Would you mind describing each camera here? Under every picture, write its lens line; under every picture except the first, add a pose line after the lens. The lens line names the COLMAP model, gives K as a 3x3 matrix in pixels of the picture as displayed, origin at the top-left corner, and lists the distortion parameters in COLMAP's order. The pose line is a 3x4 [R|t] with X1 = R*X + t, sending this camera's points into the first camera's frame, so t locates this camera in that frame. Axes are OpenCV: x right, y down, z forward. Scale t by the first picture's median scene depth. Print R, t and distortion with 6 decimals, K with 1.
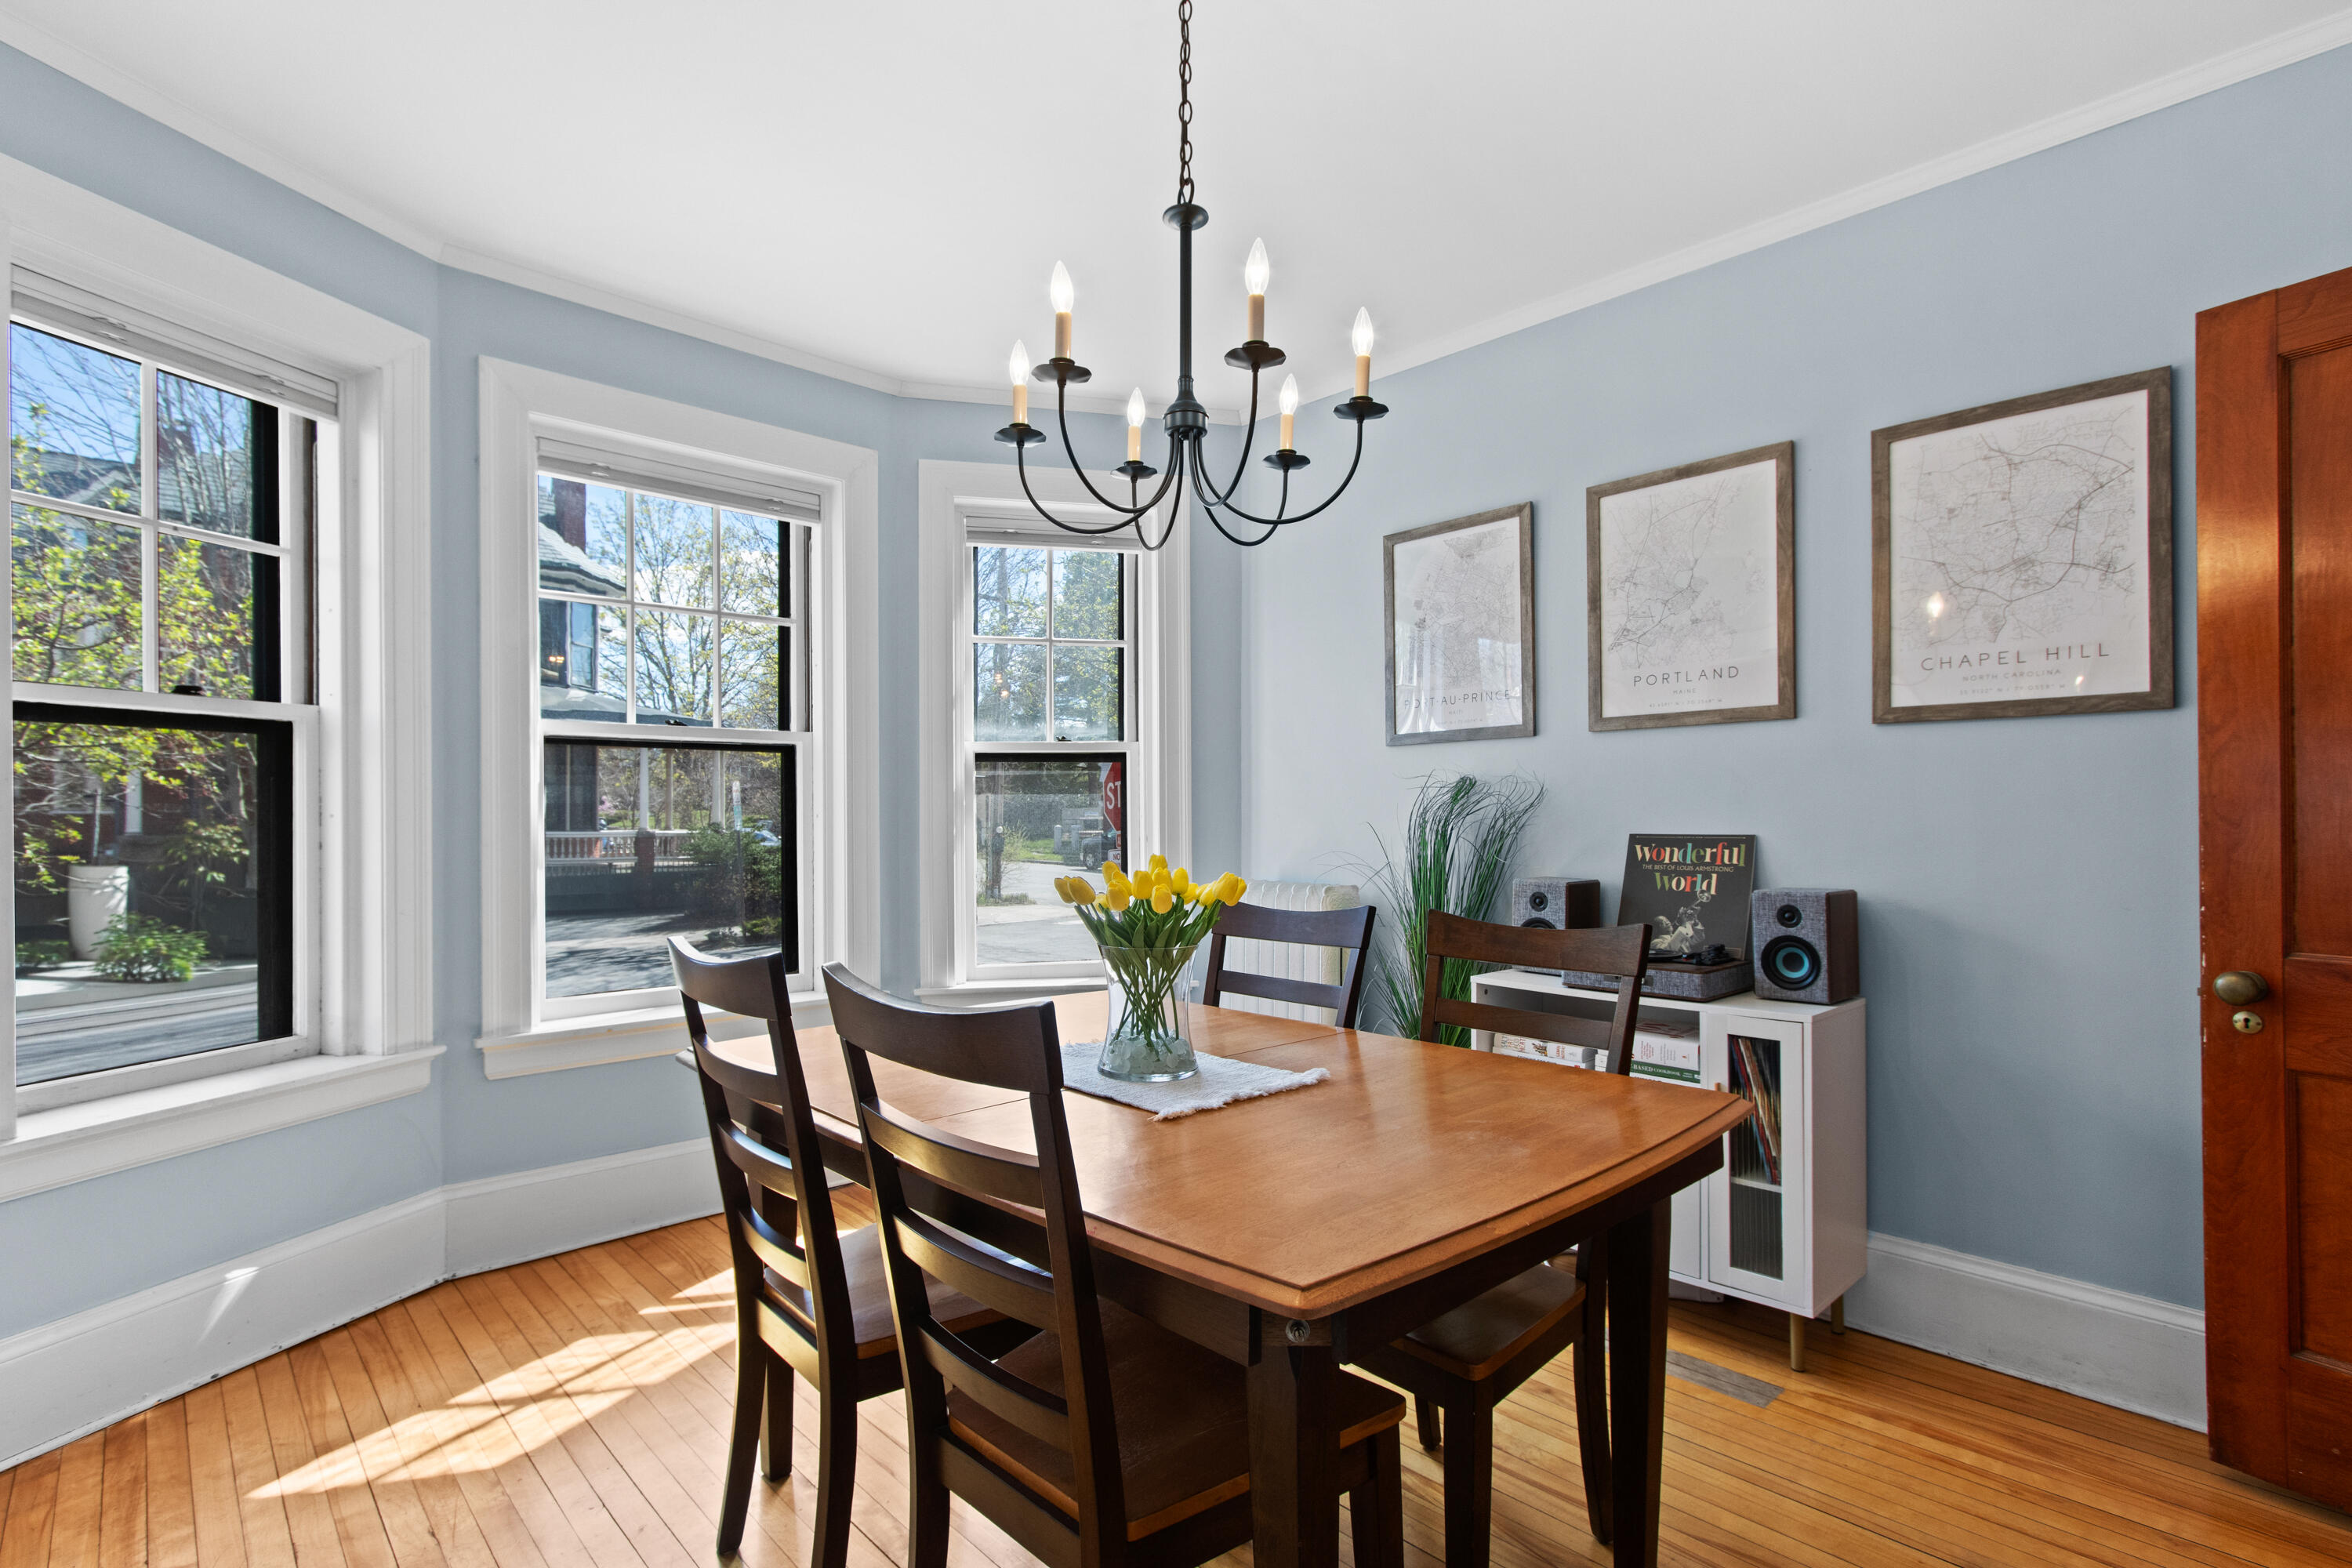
lens RADIAL K [[1106.7, 0, 1176.0], [0, 1106.7, 784.0], [0, 0, 1]] dist [0.005646, 0.000203]
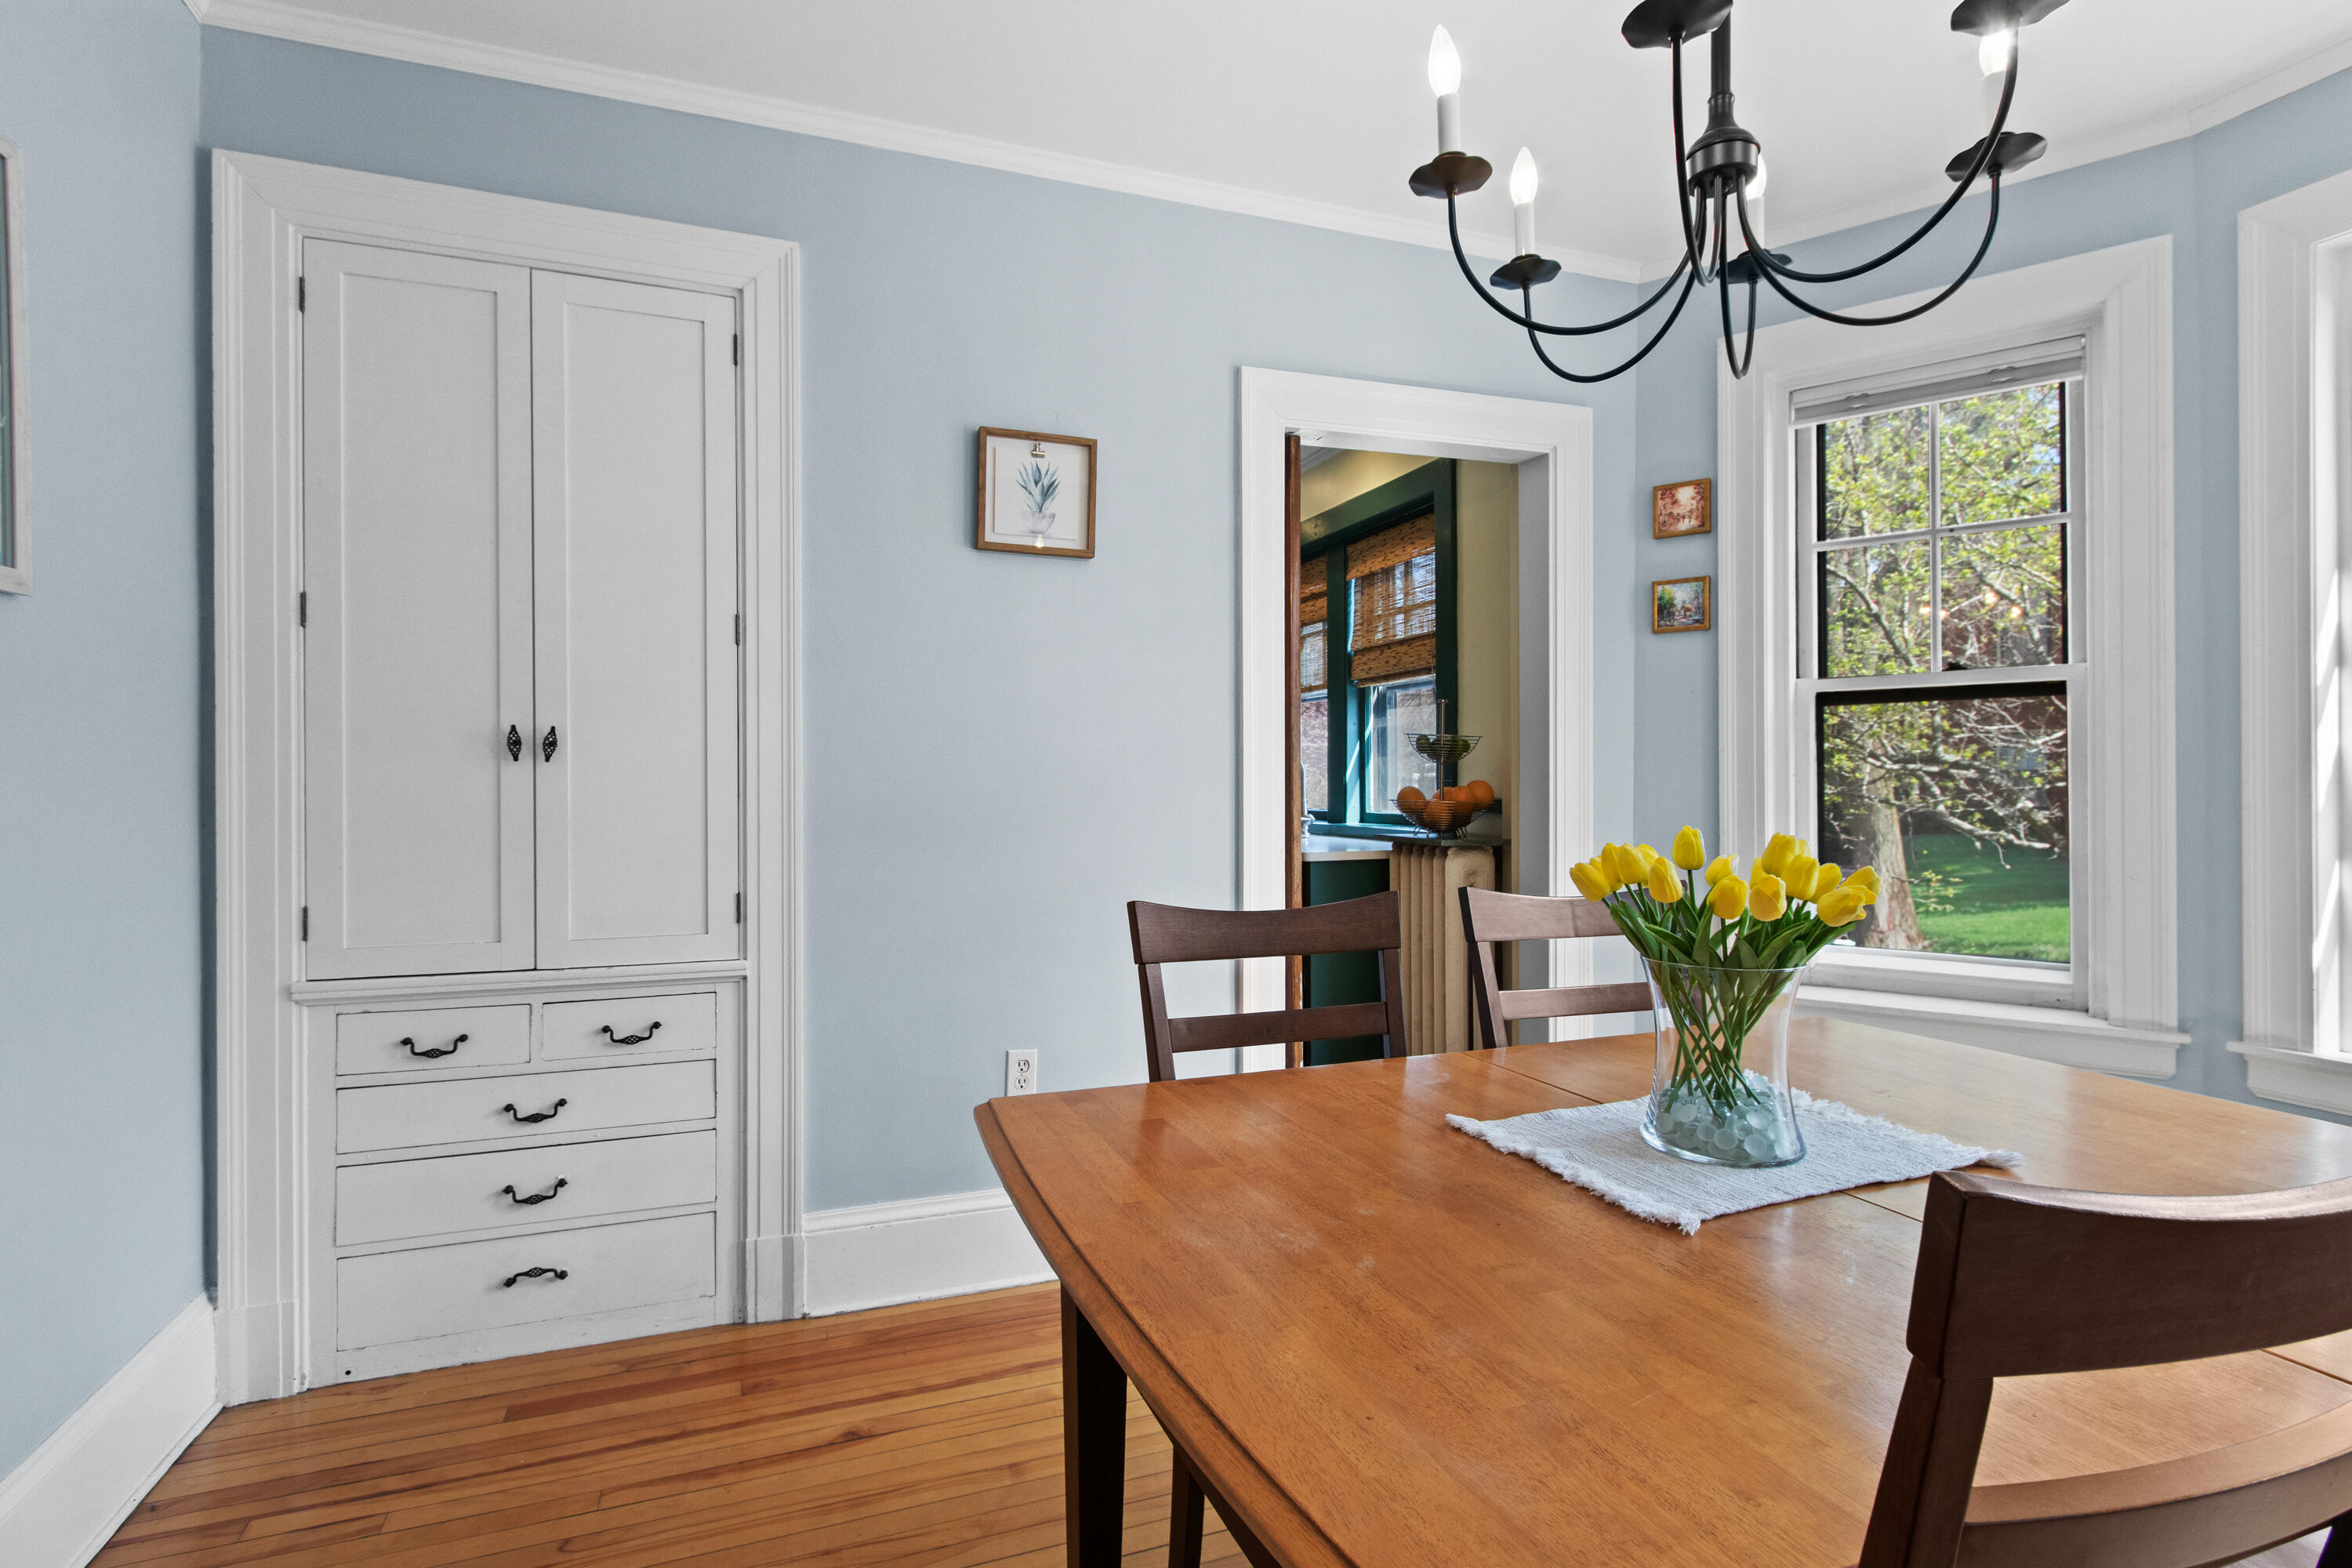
lens RADIAL K [[1168.7, 0, 1170.6], [0, 1168.7, 763.6], [0, 0, 1]] dist [0.000365, 0.000021]
pose [[-0.379583, -0.003026, -0.925153, 0.479346], [0.033213, 0.999305, -0.016896, 0.009742], [0.924561, -0.037140, -0.379219, 0.582097]]
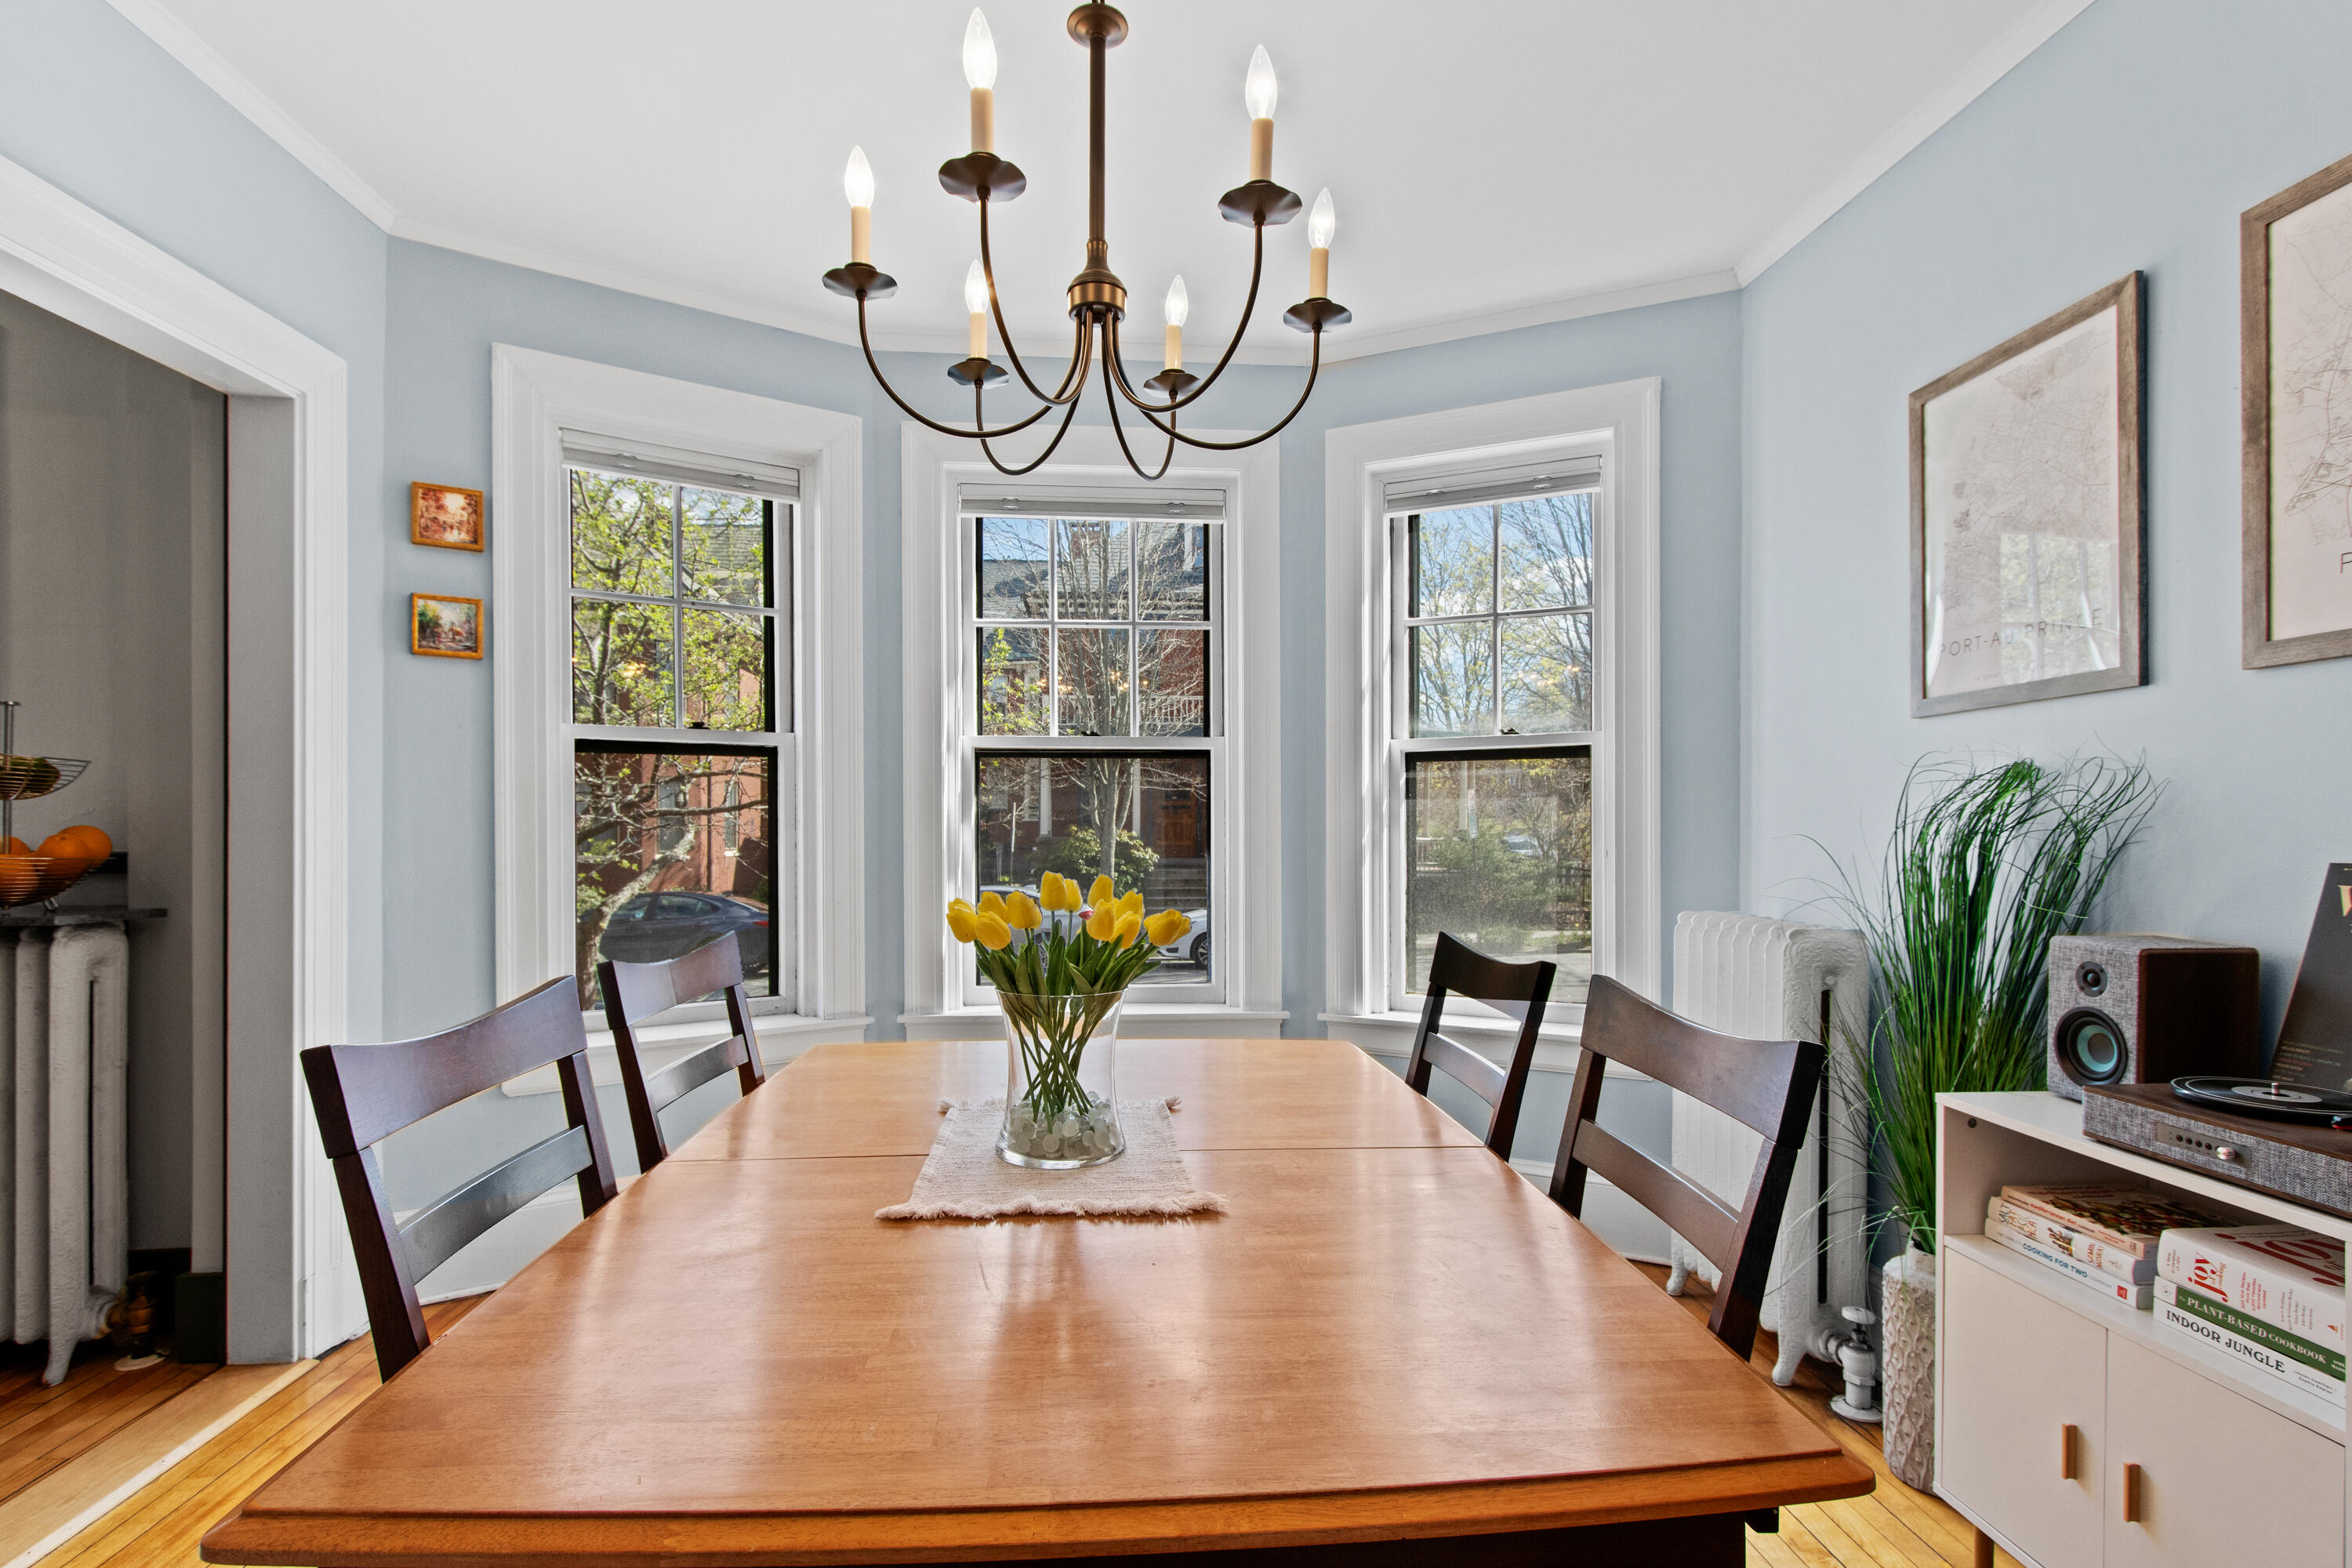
lens RADIAL K [[1124.9, 0, 1170.7], [0, 1124.9, 797.1], [0, 0, 1]] dist [0.000355, 0.000027]
pose [[0.778486, -0.011595, -0.627555, 0.319327], [0.014697, 0.999892, -0.000242, 0.007222], [0.627490, -0.009035, 0.778572, 0.260315]]
